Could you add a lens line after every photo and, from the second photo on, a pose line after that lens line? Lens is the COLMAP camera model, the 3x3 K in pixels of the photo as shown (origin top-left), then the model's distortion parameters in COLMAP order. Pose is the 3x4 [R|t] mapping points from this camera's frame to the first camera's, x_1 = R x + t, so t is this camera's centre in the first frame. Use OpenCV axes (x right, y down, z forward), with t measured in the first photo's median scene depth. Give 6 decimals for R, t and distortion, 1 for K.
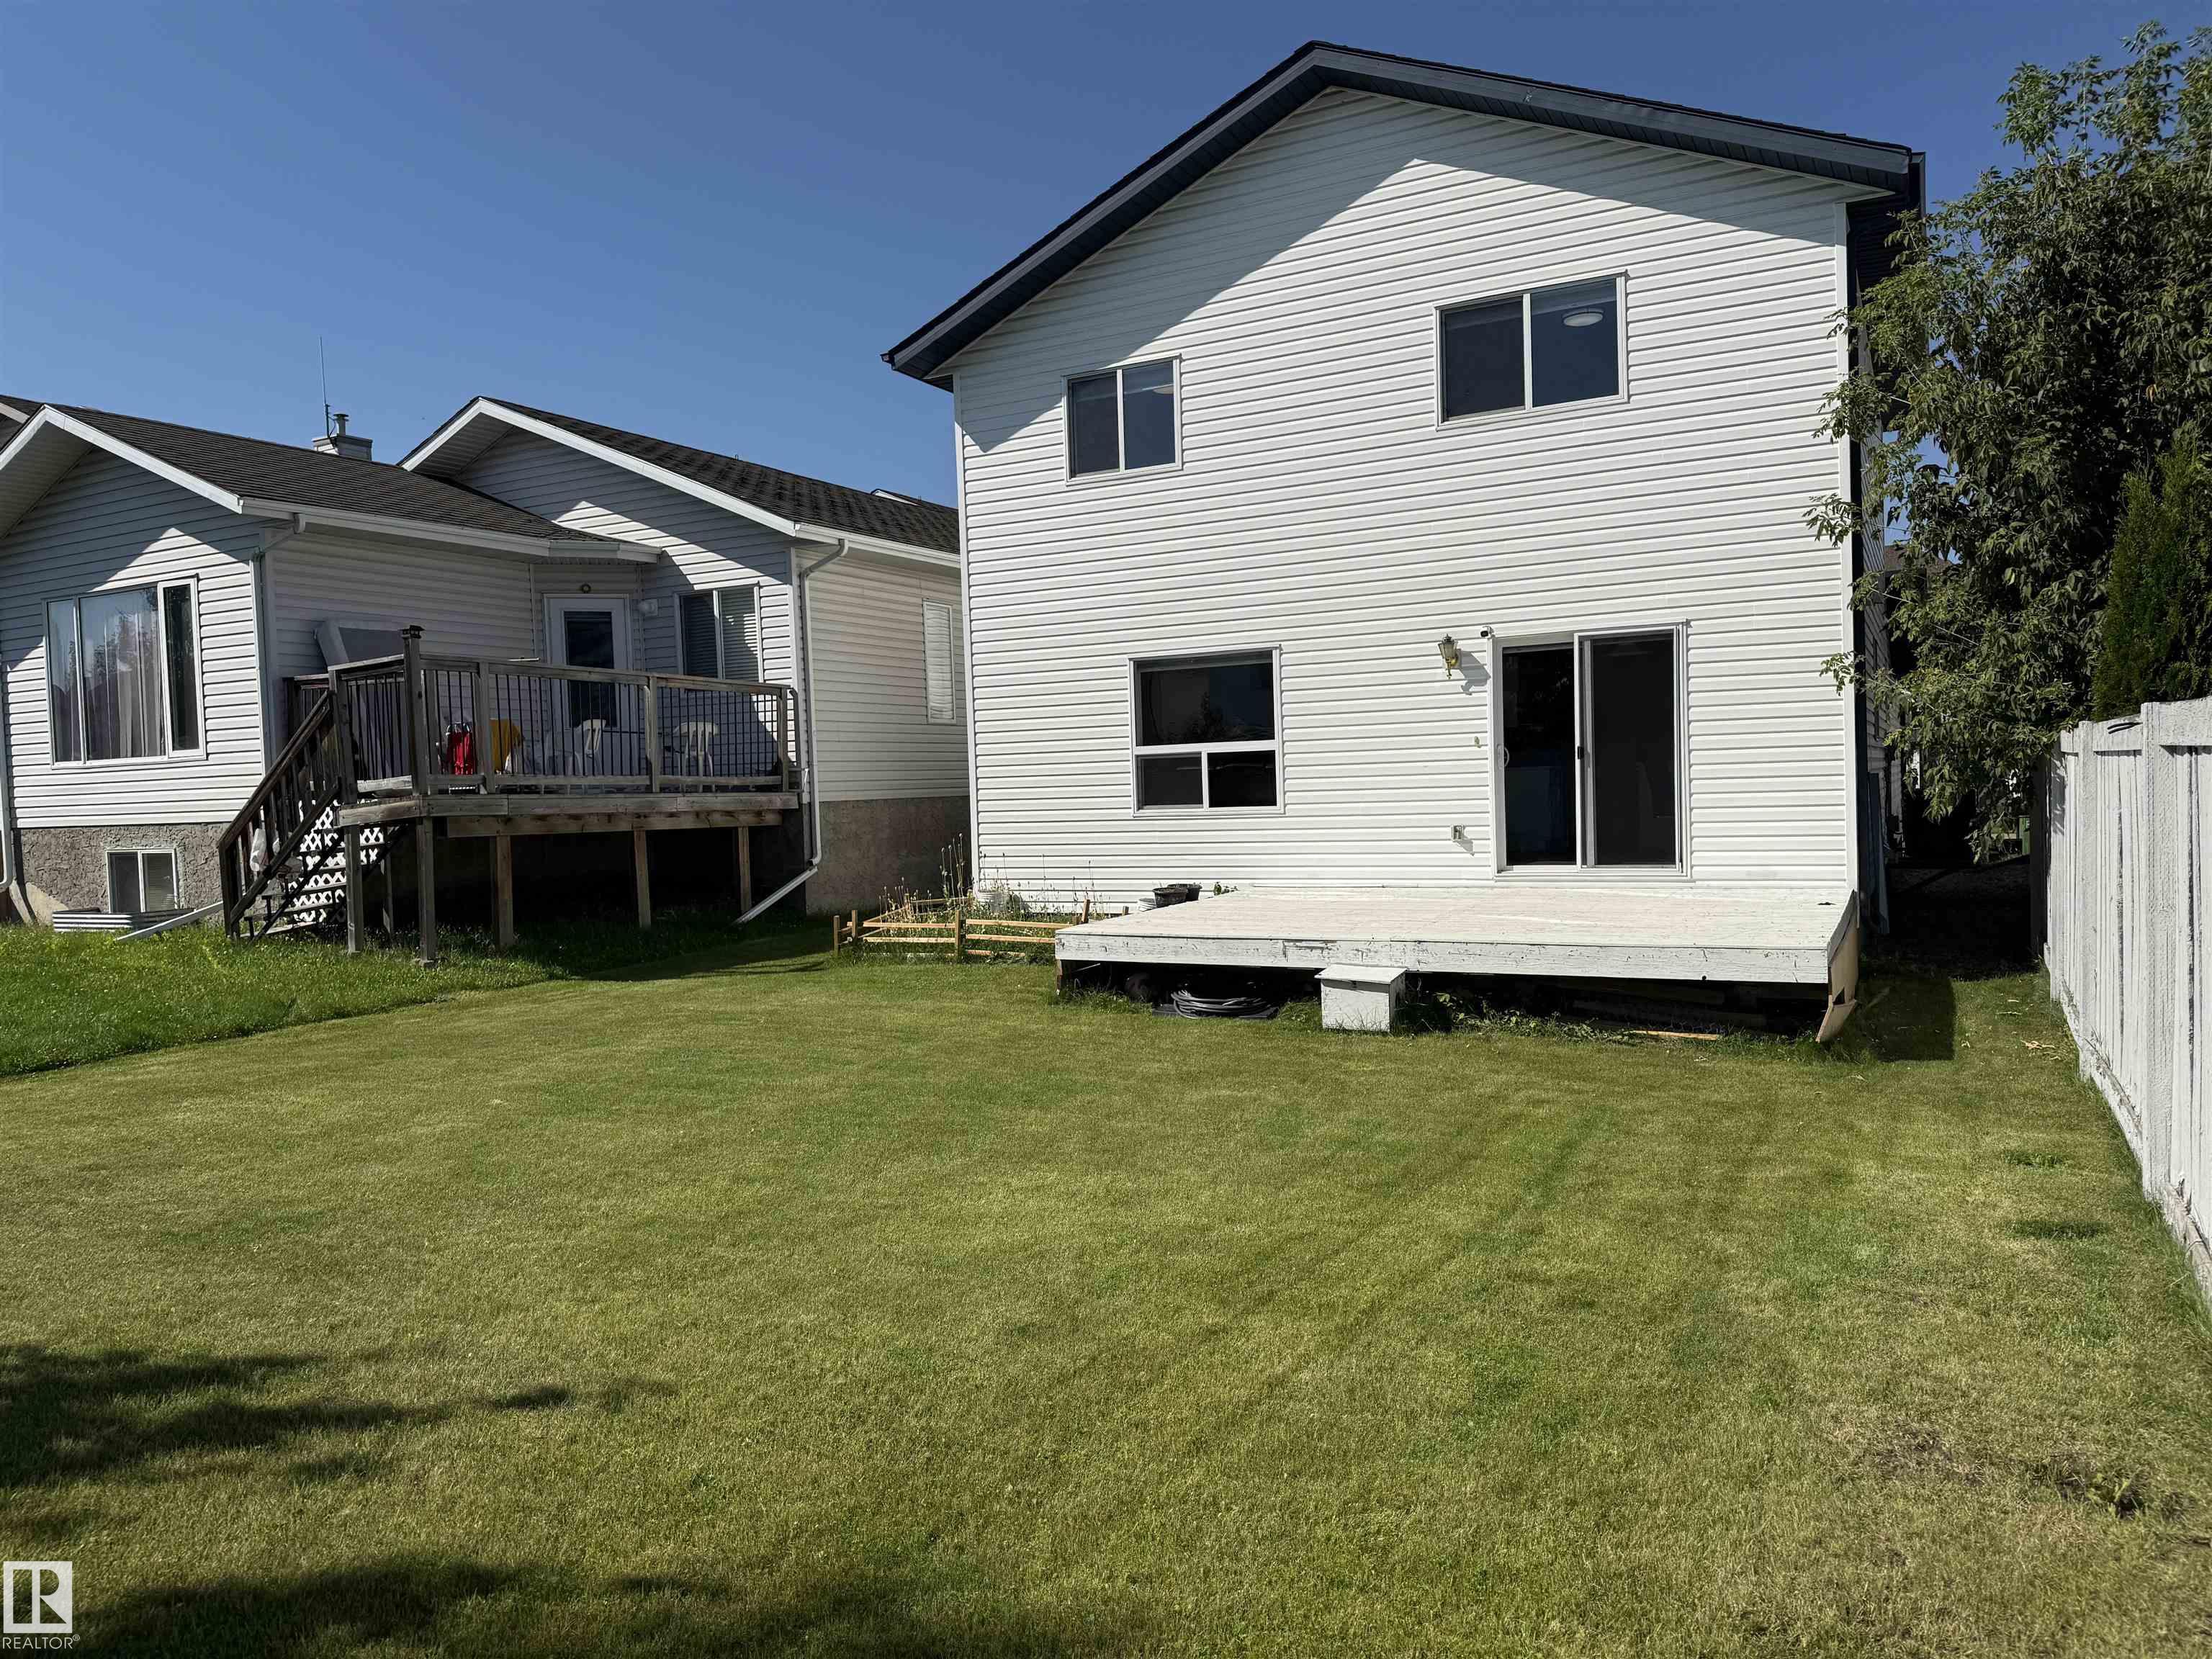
lens RADIAL K [[1534.0, 0, 1106.0], [0, 1534.0, 829.5], [0, 0, 1]] dist [0.149212, -0.244216]
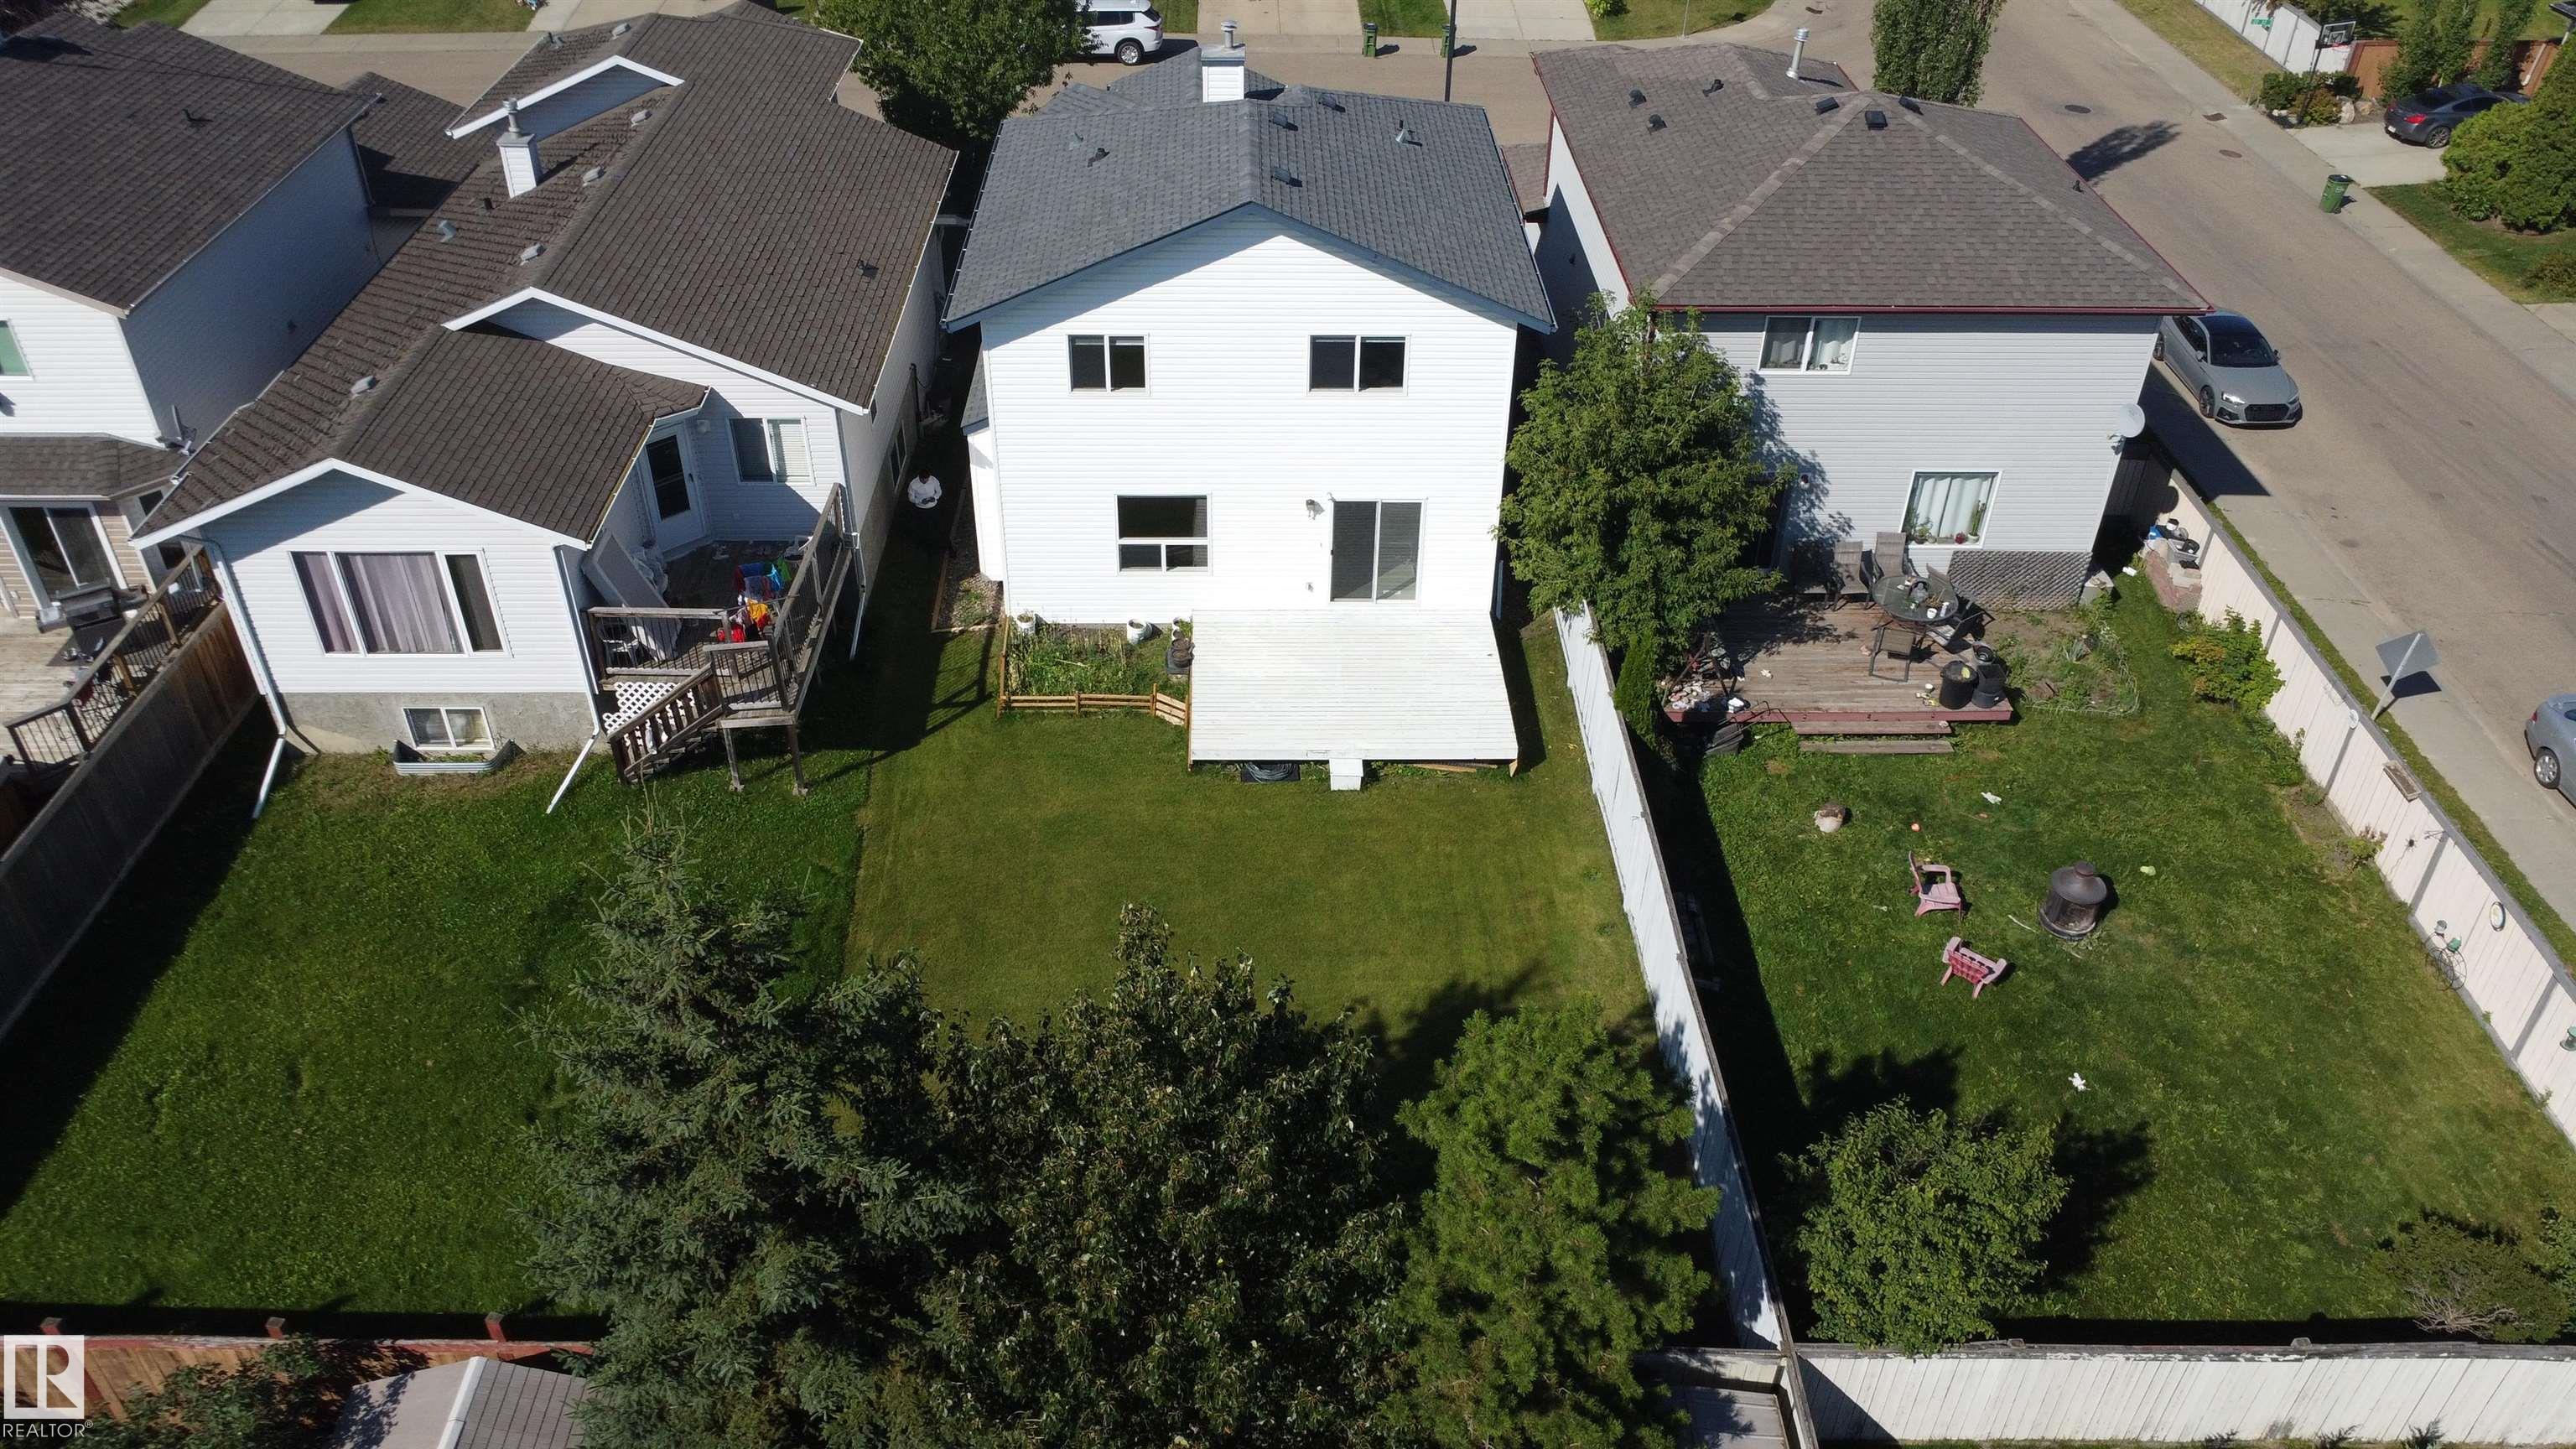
lens RADIAL K [[1878.8, 0, 1290.1], [0, 1878.8, 734.0], [0, 0, 1]] dist [-0.037971, 0.001169]
pose [[0.872787, -0.257634, 0.414568, -0.723784], [-0.023155, 0.826540, 0.562402, -1.039211], [-0.487551, -0.500456, 0.715428, -0.664065]]
